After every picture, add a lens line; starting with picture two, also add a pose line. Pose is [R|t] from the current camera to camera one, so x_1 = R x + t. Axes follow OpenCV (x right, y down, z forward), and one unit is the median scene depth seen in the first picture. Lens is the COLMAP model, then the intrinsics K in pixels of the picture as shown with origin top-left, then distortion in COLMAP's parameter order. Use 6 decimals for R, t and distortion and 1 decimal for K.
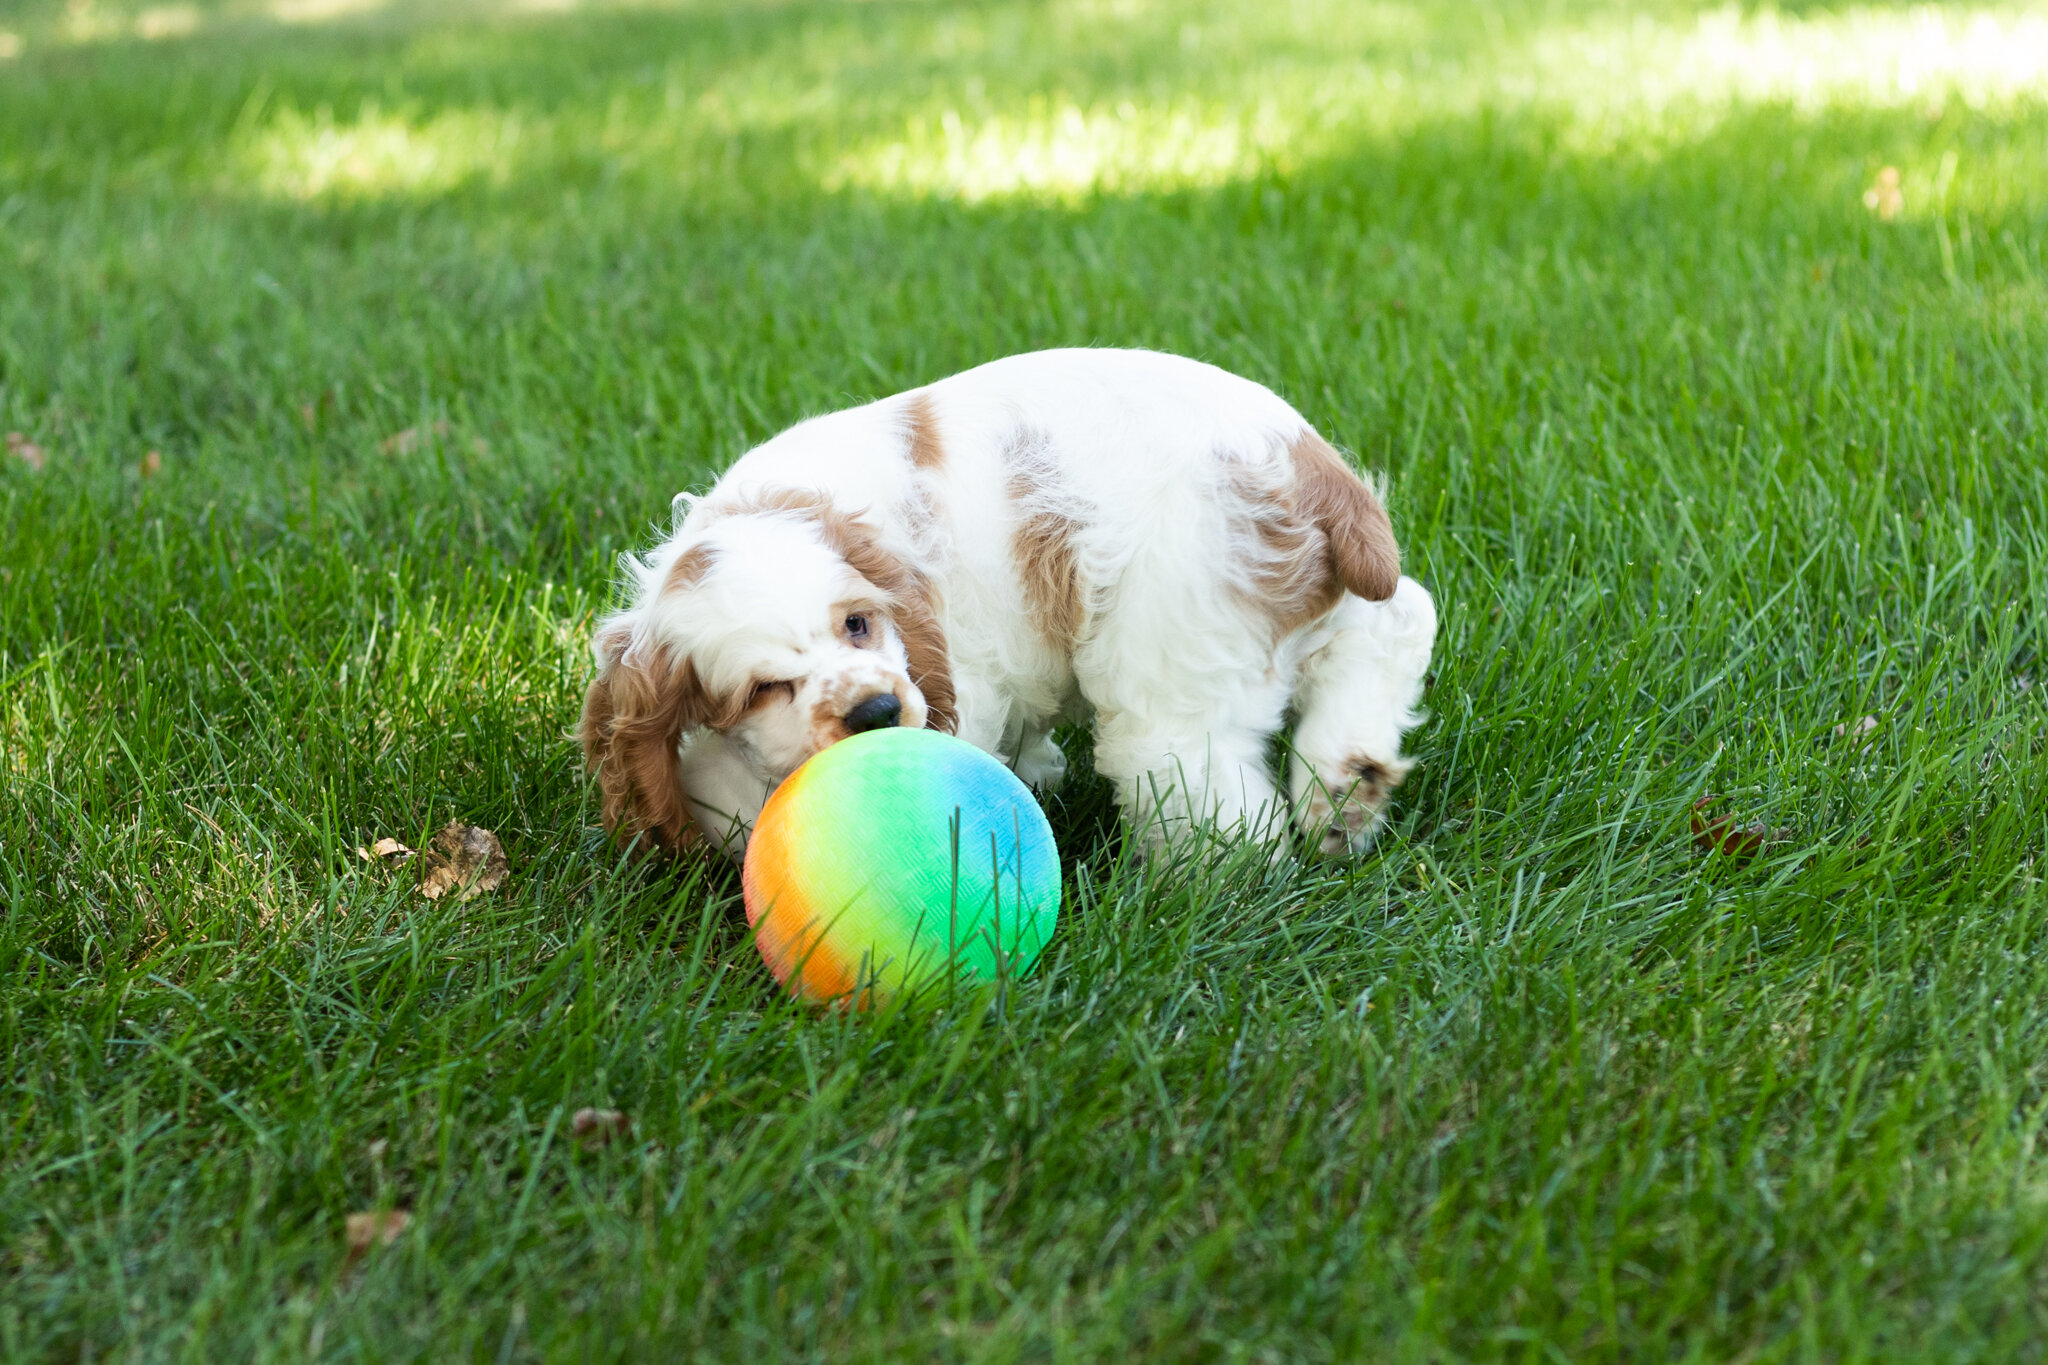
lens RADIAL K [[6124.6, 0, 1024.0], [0, 6124.6, 682.5], [0, 0, 1]] dist [0.010479, -0.227300]
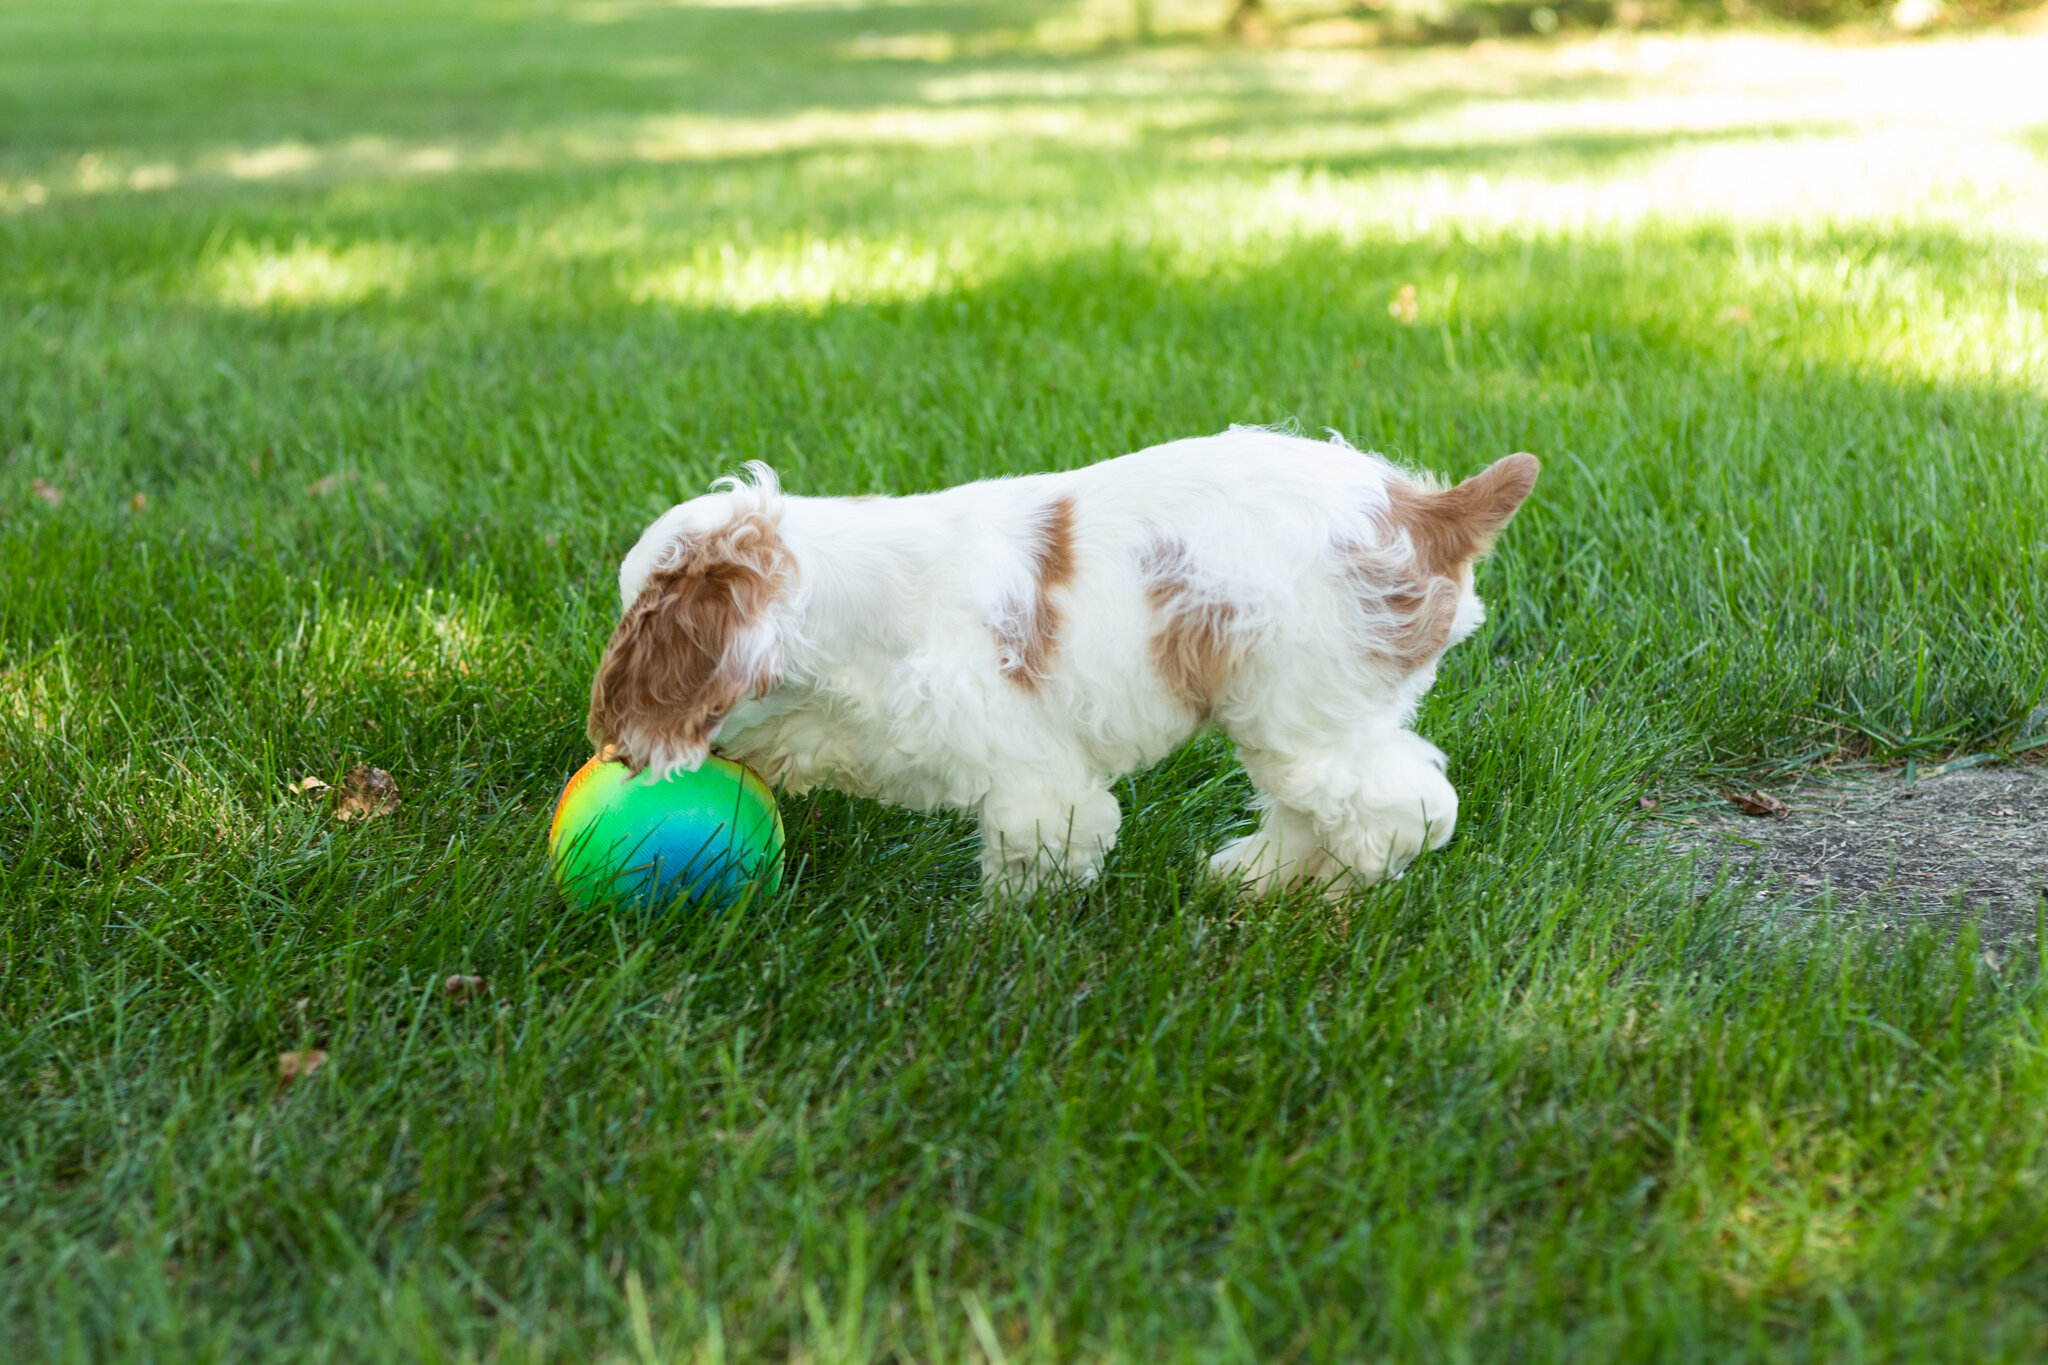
lens RADIAL K [[6124.6, 0, 1024.0], [0, 6124.6, 682.5], [0, 0, 1]] dist [0.010479, -0.227300]
pose [[0.996592, 0.000715, 0.082491, -0.058198], [-0.002649, 0.999724, 0.023340, -0.027516], [-0.082452, -0.023479, 0.996318, -0.365773]]
